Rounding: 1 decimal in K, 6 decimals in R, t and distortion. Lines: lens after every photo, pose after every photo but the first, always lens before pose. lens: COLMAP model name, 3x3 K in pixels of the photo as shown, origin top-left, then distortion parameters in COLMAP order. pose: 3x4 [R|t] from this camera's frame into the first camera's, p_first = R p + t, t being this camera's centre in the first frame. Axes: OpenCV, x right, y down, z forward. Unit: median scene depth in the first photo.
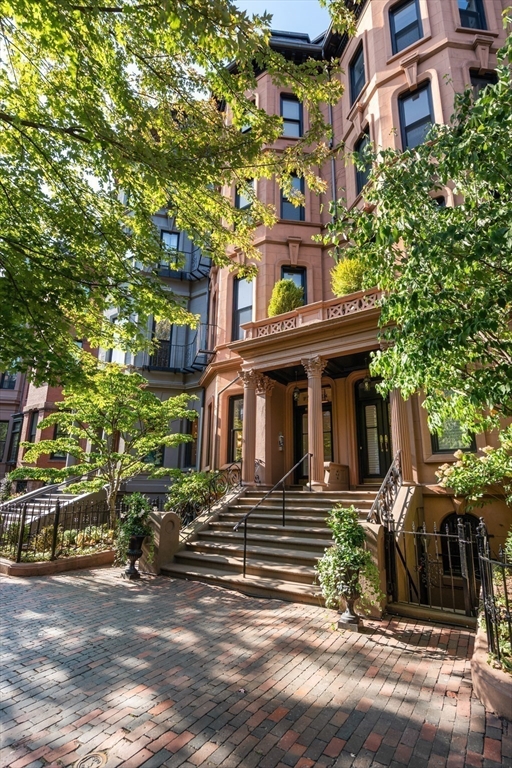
lens RADIAL K [[361.6, 0, 258.3], [0, 361.6, 387.8], [0, 0, 1]] dist [0.002090, 0.000027]
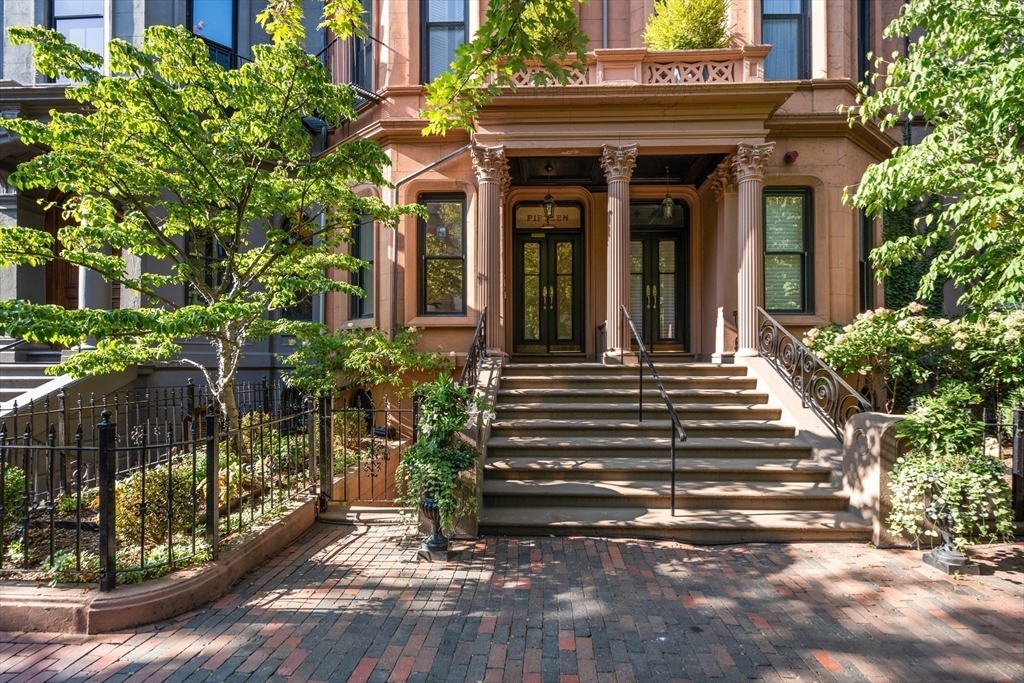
lens RADIAL K [[482.2, 0, 512.0], [0, 482.2, 341.5], [0, 0, 1]] dist [0.002090, 0.000027]
pose [[0.852316, 0.013864, 0.522844, -0.627222], [-0.137630, 0.970364, 0.198626, 0.142471], [-0.504595, -0.241251, 0.828964, 0.551683]]
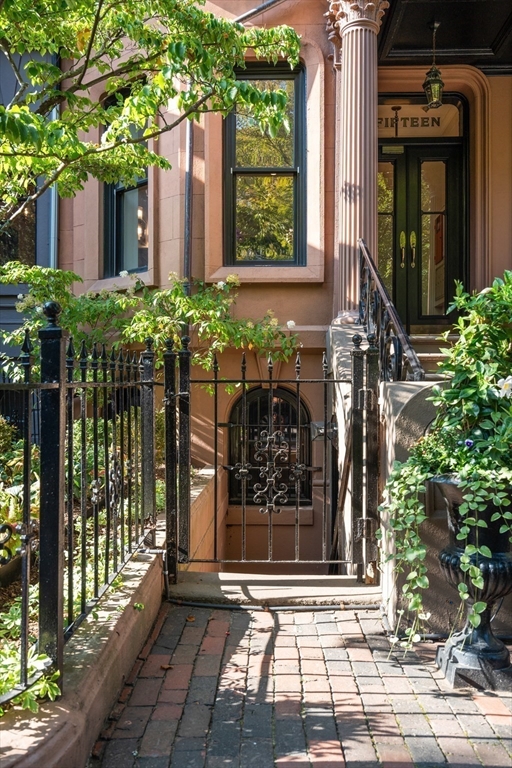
lens RADIAL K [[677.9, 0, 255.5], [0, 677.9, 358.0], [0, 0, 1]] dist [0.002500, -0.003480]
pose [[0.858303, 0.010010, 0.513046, -0.690873], [-0.136269, 0.968358, 0.209079, 0.281755], [-0.494719, -0.249365, 0.832508, 0.797917]]
